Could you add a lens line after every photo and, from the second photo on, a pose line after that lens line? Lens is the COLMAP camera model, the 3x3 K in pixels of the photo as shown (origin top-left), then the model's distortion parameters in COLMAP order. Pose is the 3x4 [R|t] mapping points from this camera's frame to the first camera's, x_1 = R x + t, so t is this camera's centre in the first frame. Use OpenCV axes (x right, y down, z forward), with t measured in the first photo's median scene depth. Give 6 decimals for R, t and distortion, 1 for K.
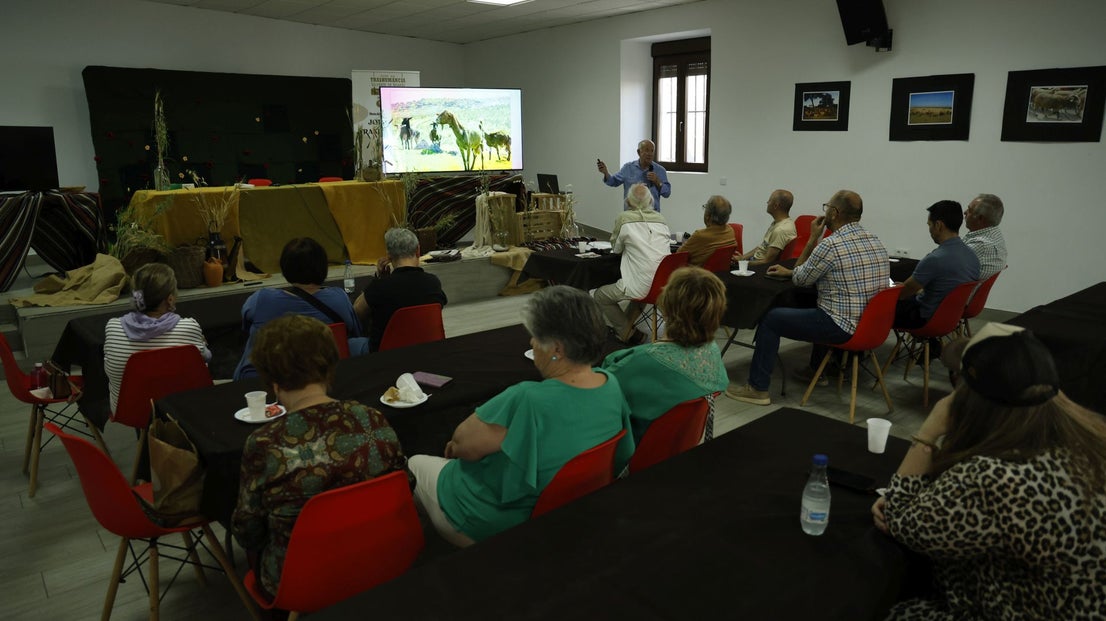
lens RADIAL K [[773.3, 0, 553.0], [0, 773.3, 310.5], [0, 0, 1]] dist [-0.005508, -0.001345]
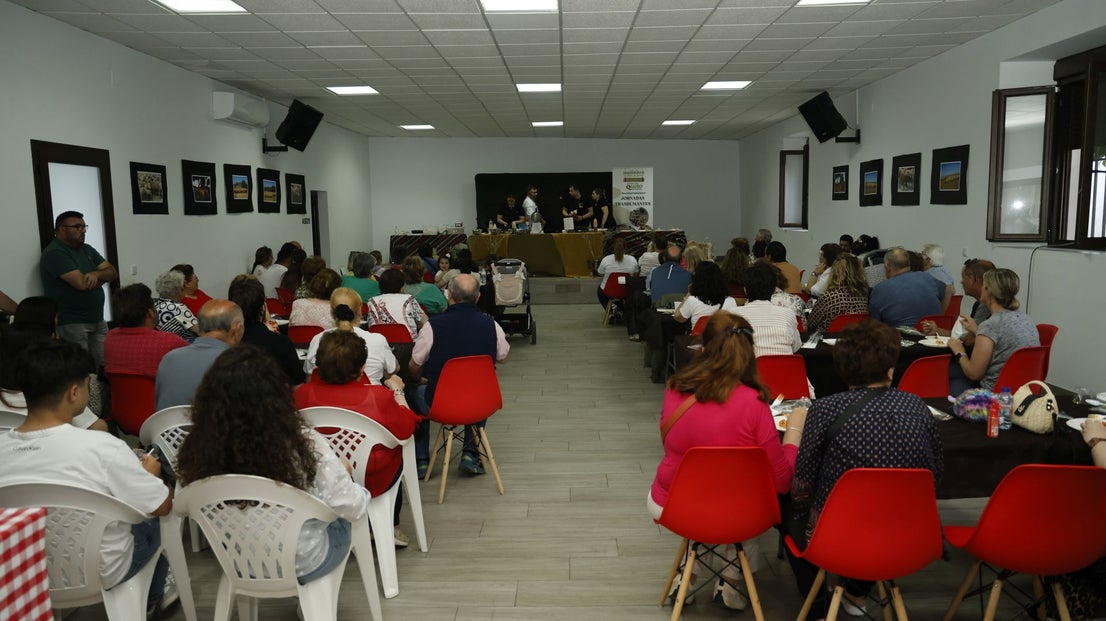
lens RADIAL K [[773.3, 0, 553.0], [0, 773.3, 310.5], [0, 0, 1]] dist [-0.005508, -0.001345]
pose [[0.763952, 0.079681, -0.640335, 0.841001], [-0.142475, 0.988684, -0.046952, 0.098356], [0.629348, 0.127101, 0.766659, -0.348491]]
